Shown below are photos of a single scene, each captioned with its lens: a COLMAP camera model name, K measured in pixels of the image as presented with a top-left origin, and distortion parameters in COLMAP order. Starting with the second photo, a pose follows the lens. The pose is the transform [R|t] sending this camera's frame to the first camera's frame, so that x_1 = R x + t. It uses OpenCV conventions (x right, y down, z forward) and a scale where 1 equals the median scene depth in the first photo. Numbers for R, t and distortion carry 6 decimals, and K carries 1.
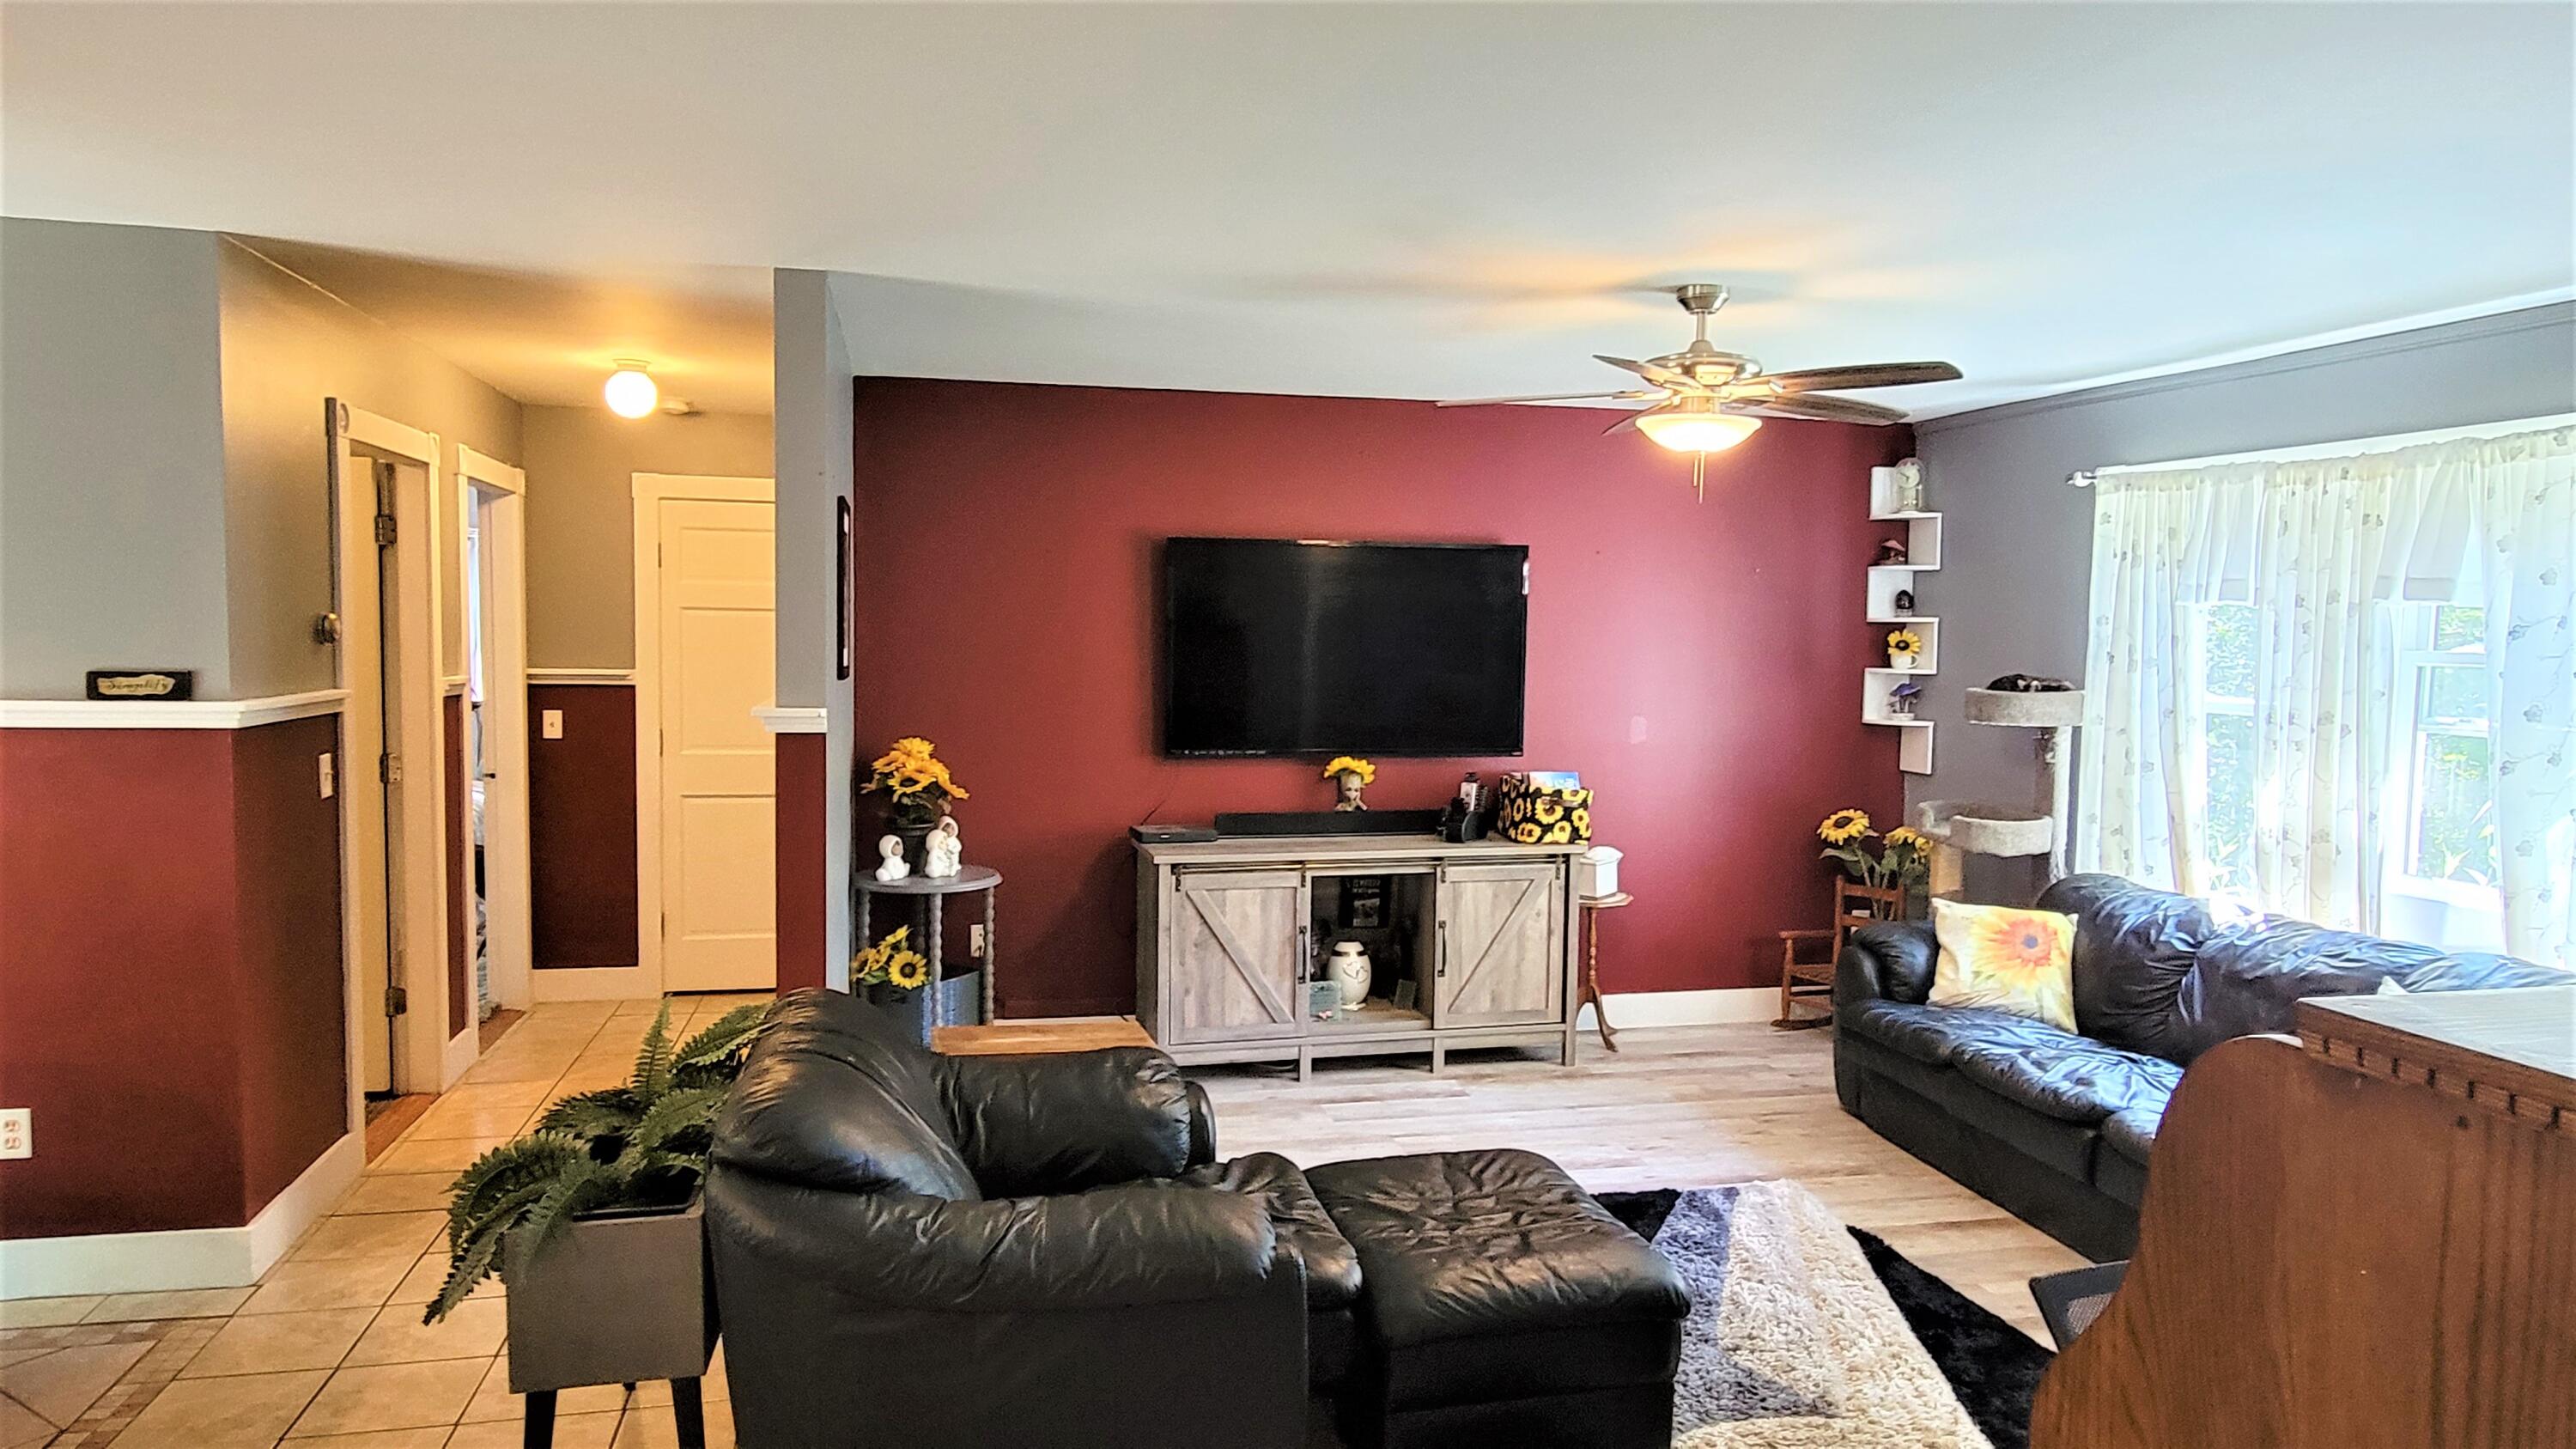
lens RADIAL K [[1582.4, 0, 1294.9], [0, 1582.4, 736.1], [0, 0, 1]] dist [0.001654, 0.000512]
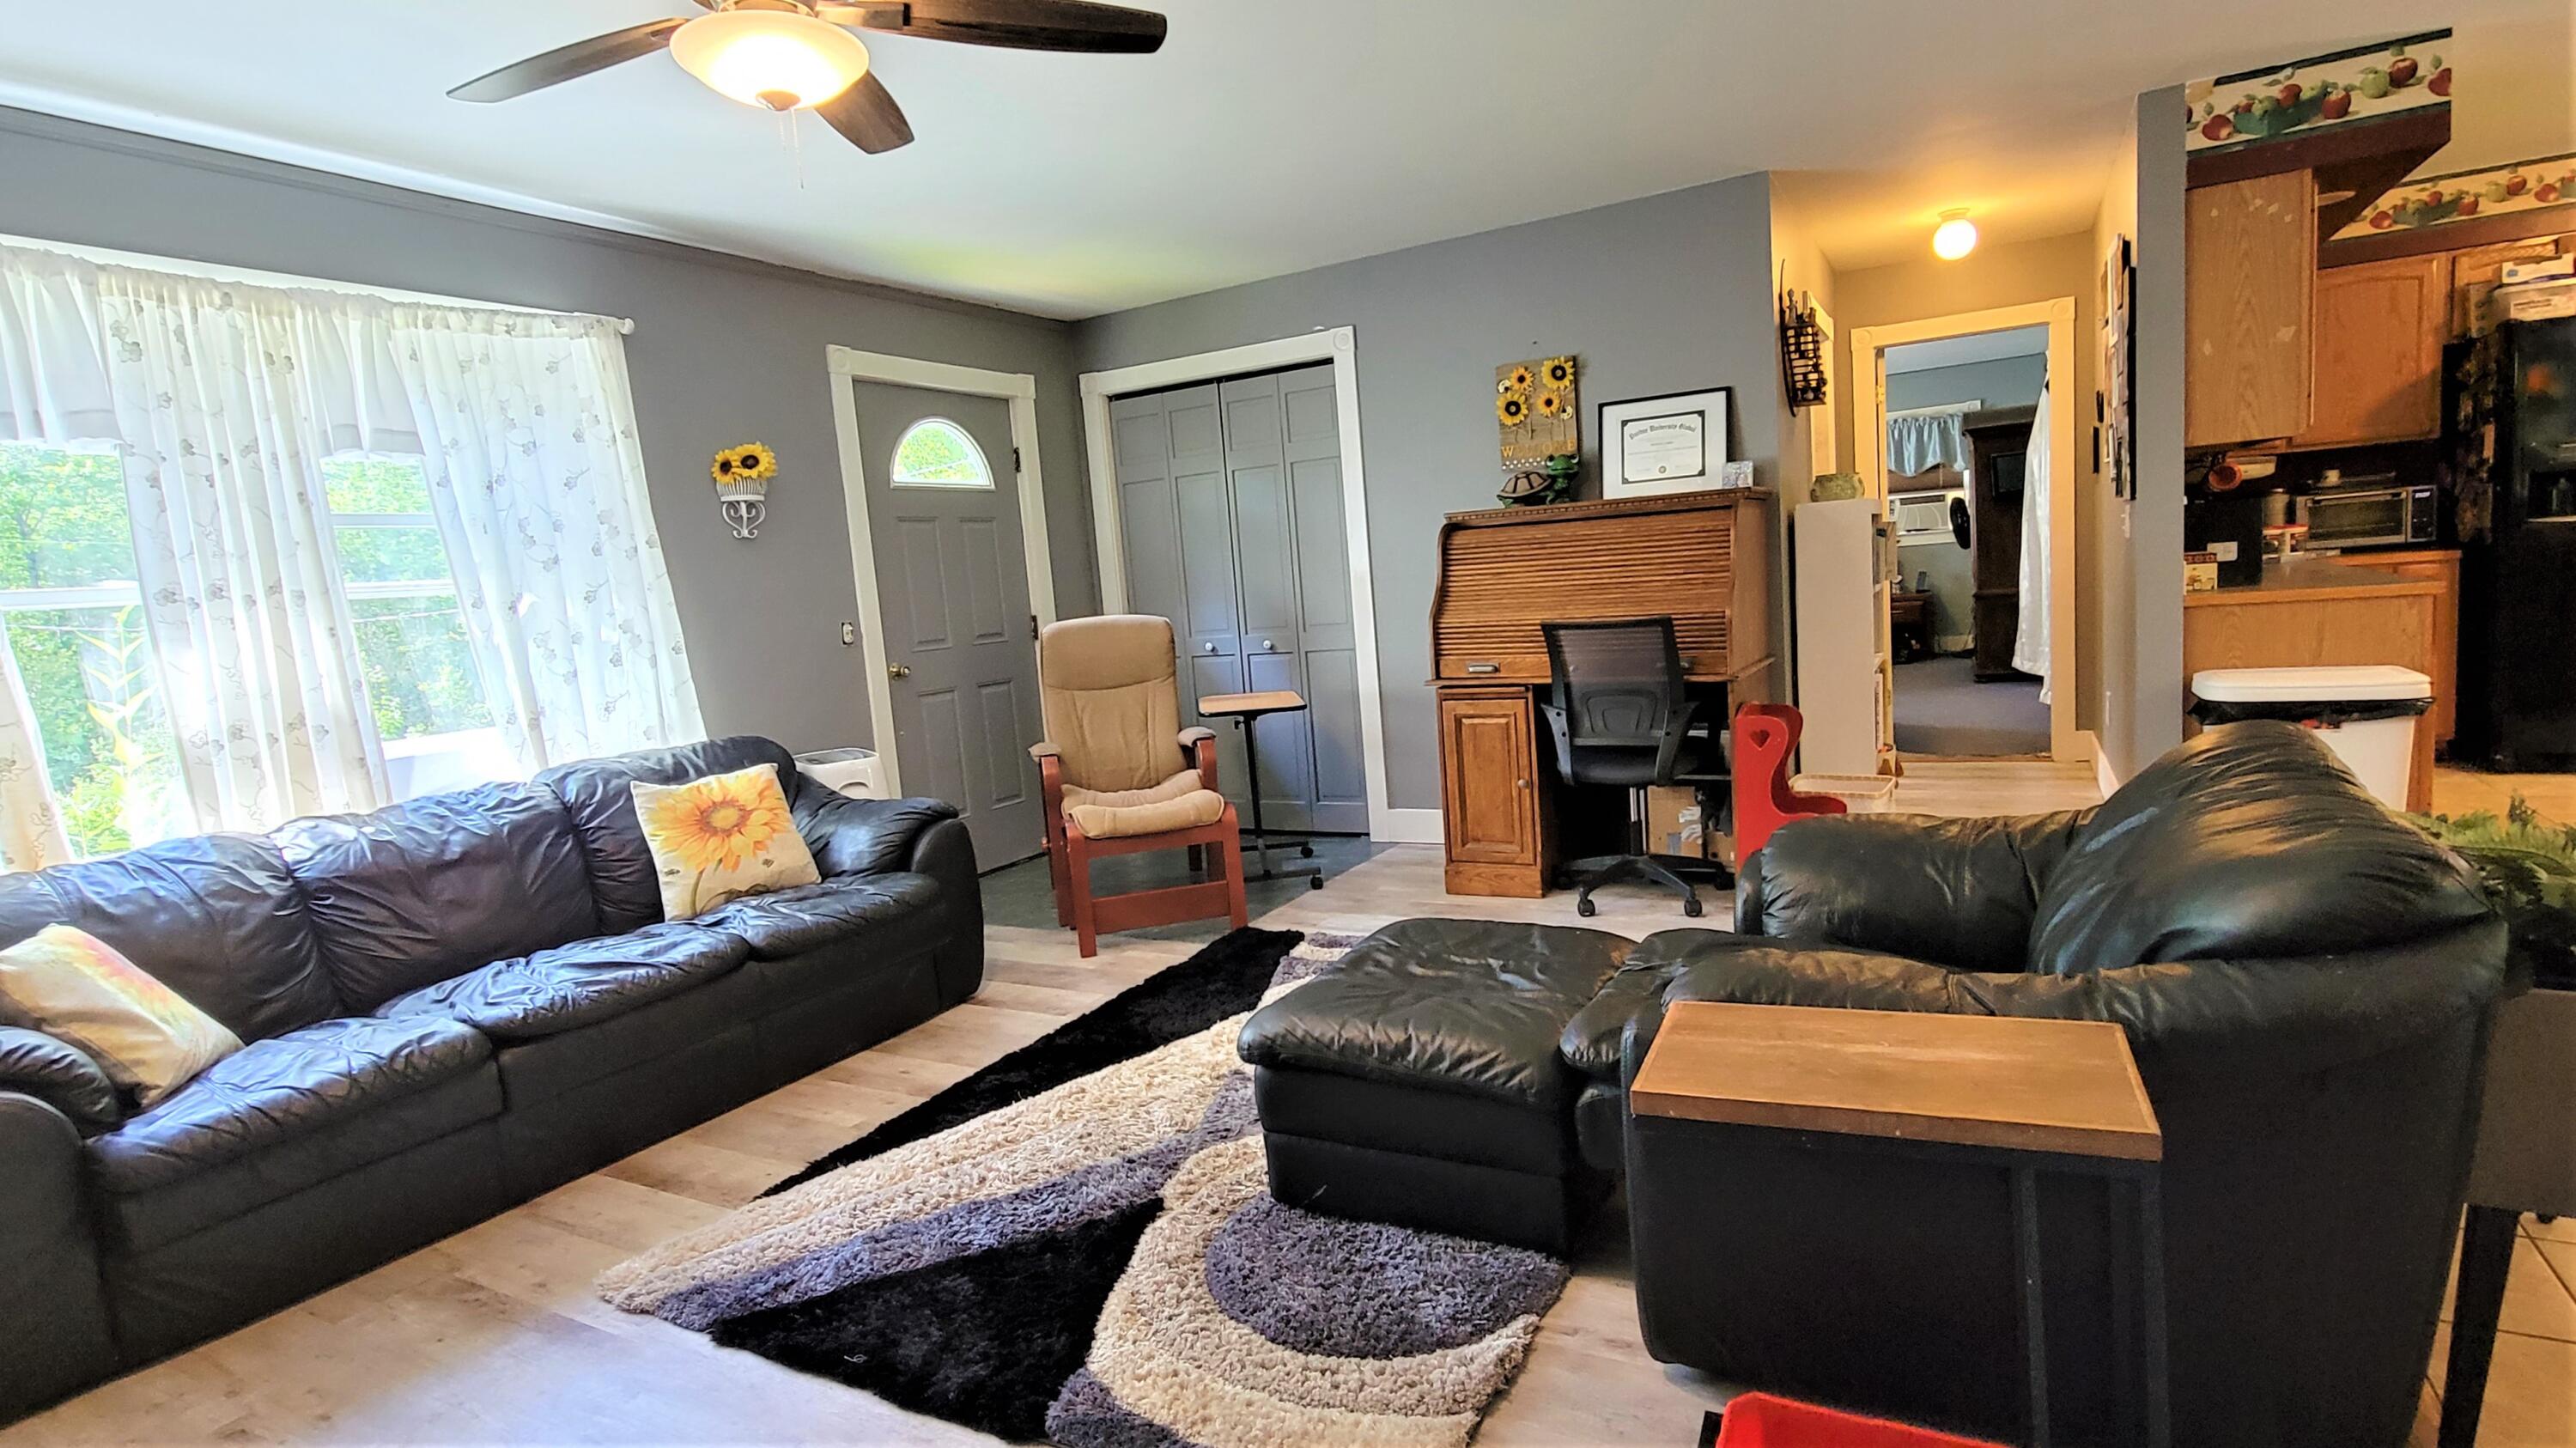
lens RADIAL K [[1293.8, 0, 1292.9], [0, 1293.8, 730.0], [0, 0, 1]] dist [-0.001124, -0.000545]
pose [[-0.744888, -0.043177, 0.665791, -0.195744], [0.110067, 0.976278, 0.186455, -0.003952], [-0.658048, 0.212170, -0.722466, 0.936845]]
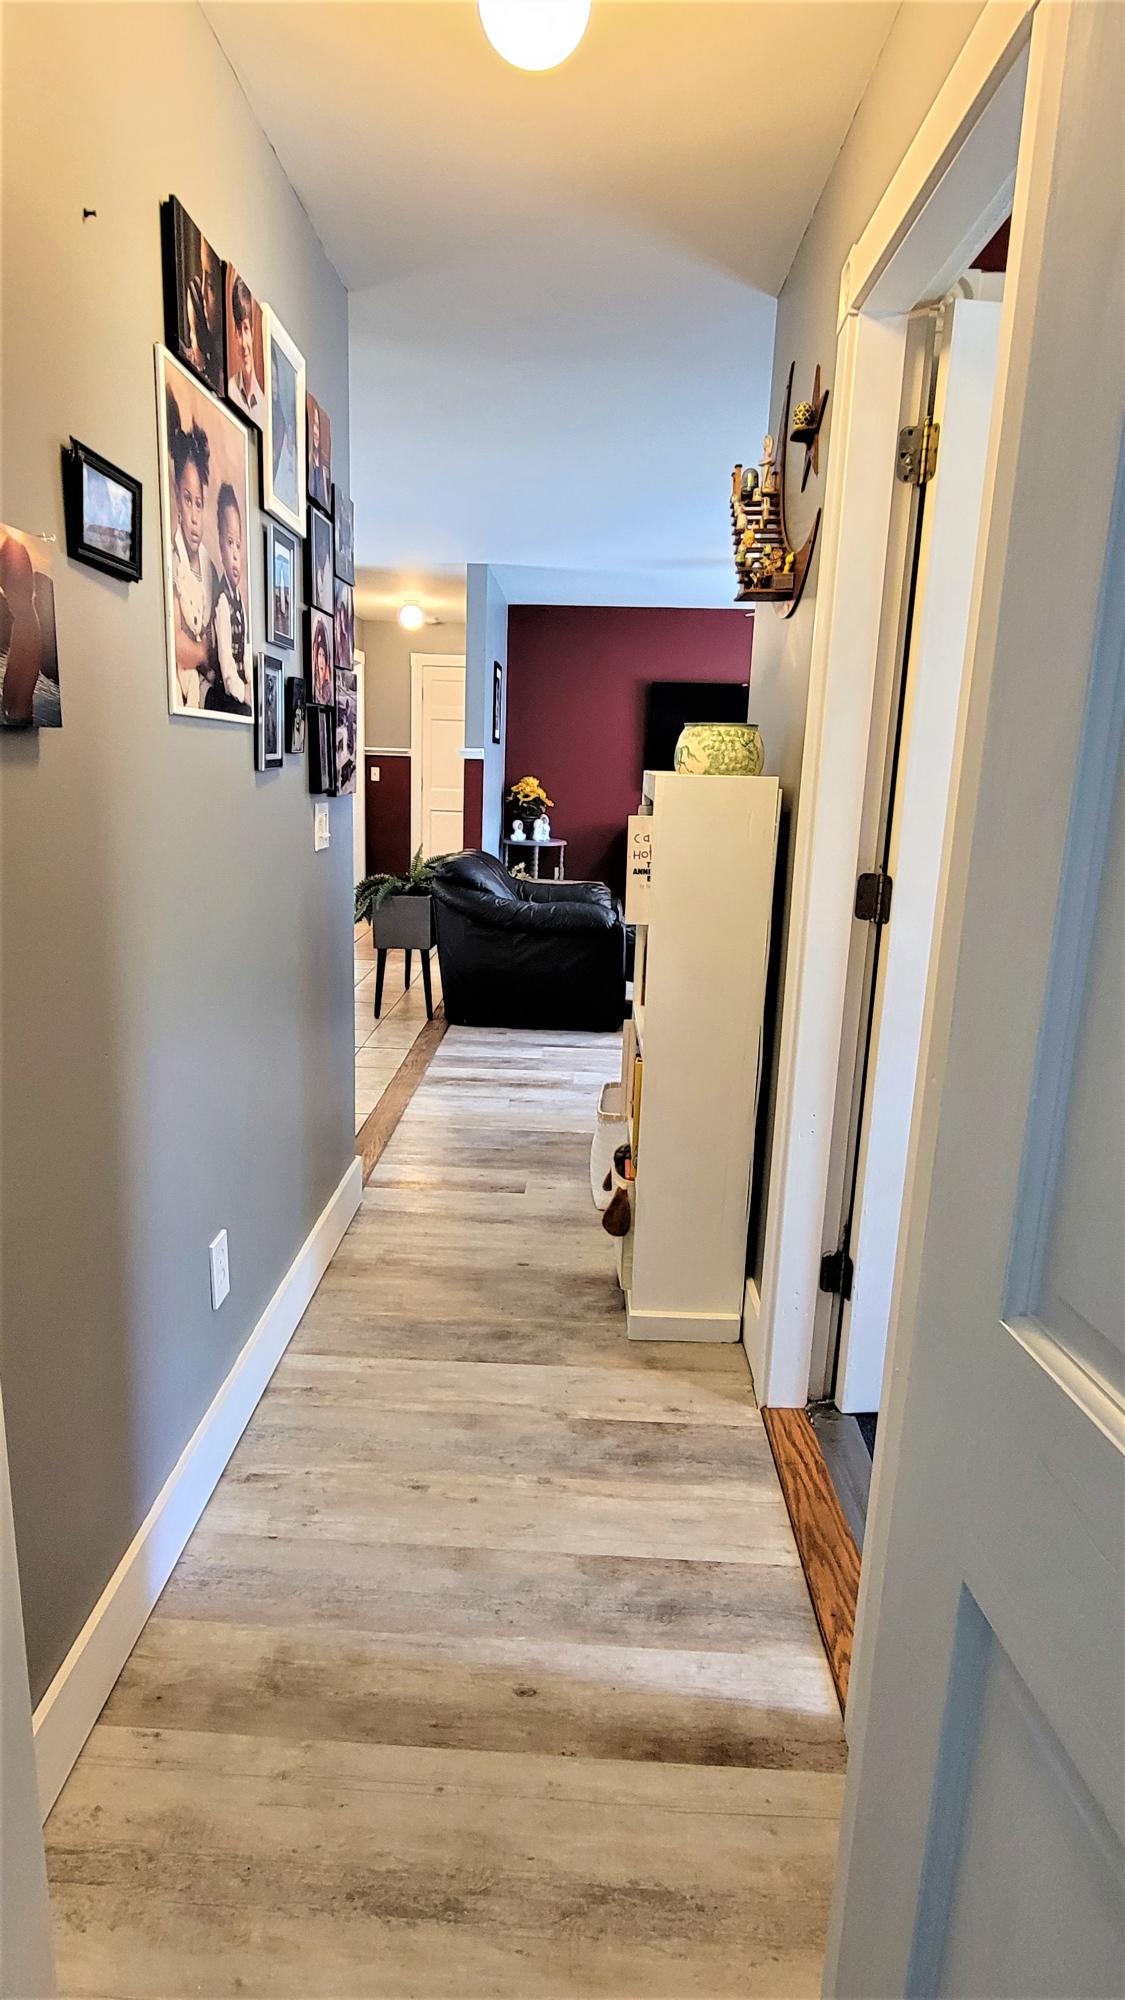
lens RADIAL K [[1083.8, 0, 562.5], [0, 1083.8, 1000.0], [0, 0, 1]] dist [-0.001359, -0.000238]
pose [[0.967034, 0.066188, -0.245895, 0.188543], [-0.030920, 0.989005, 0.144614, 0.087350], [0.252764, -0.132244, 0.958448, -0.456737]]
